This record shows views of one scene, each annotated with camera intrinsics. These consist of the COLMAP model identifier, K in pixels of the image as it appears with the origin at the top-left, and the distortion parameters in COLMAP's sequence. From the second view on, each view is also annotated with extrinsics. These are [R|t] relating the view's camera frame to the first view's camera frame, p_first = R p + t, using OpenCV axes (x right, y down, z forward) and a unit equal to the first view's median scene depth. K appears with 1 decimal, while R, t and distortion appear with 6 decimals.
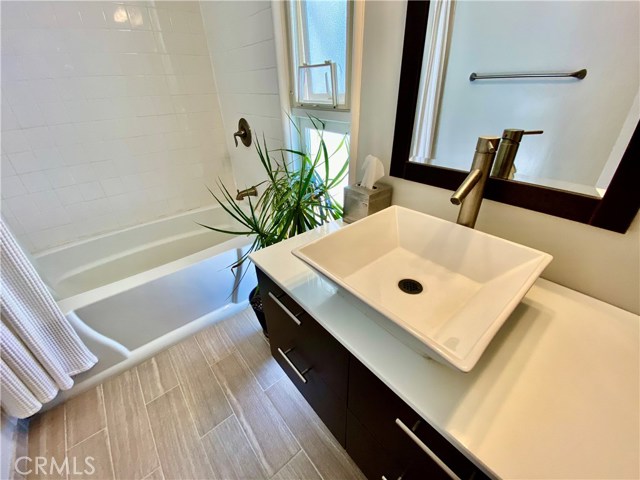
lens RADIAL K [[258.8, 0, 318.1], [0, 258.8, 242.9], [0, 0, 1]] dist [0.030041, -0.024469]
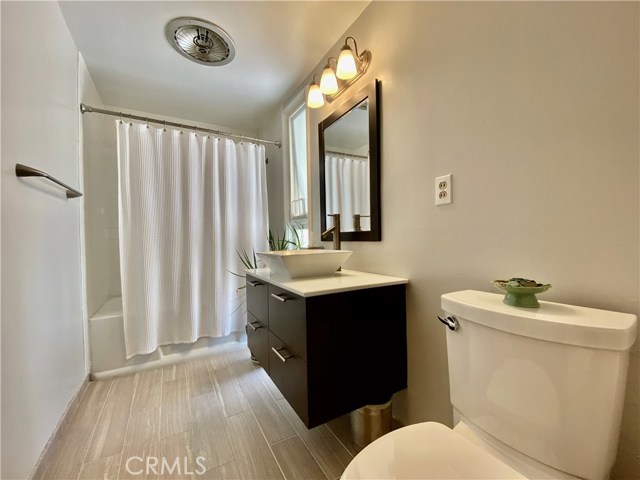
lens RADIAL K [[258.8, 0, 318.1], [0, 258.8, 242.9], [0, 0, 1]] dist [0.030041, -0.024469]
pose [[0.985067, 0.015200, -0.171498, 0.475206], [-0.096634, 0.873213, -0.477662, 0.560117], [0.142494, 0.487102, 0.861642, -0.567921]]
